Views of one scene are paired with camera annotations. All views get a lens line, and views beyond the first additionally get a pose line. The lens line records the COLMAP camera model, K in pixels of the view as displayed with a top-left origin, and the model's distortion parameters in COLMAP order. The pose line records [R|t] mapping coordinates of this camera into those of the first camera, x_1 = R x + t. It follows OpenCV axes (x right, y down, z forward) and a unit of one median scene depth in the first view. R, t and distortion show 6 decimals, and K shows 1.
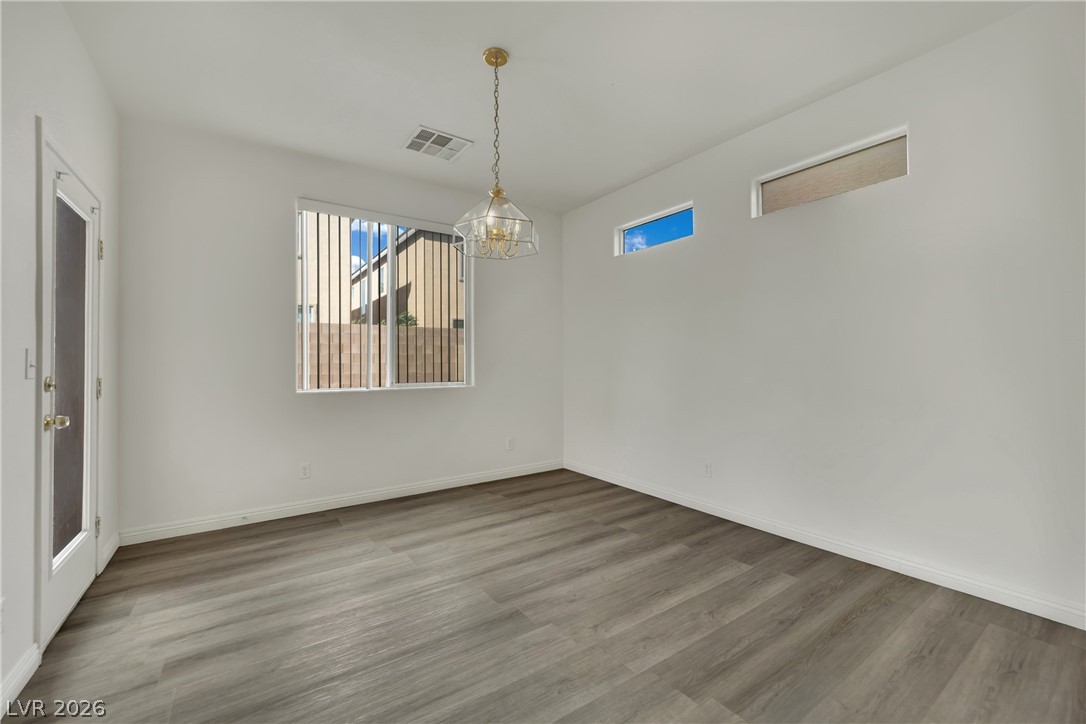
lens RADIAL K [[451.0, 0, 533.6], [0, 451.0, 358.3], [0, 0, 1]] dist [-0.016921, -0.000121]
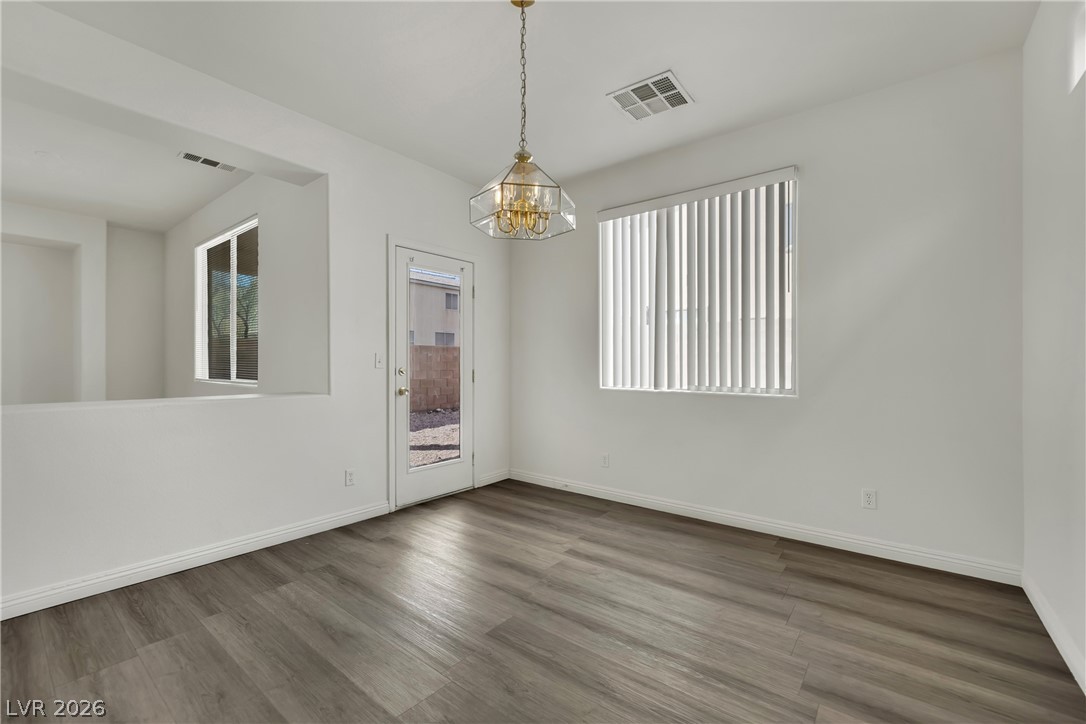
lens RADIAL K [[451.0, 0, 545.8], [0, 451.0, 370.2], [0, 0, 1]] dist [-0.016921, -0.000121]
pose [[0.317412, 0.029273, -0.947836, 0.500974], [-0.005900, 0.999565, 0.028895, 0.001385], [0.948269, -0.003579, 0.317446, 0.536862]]
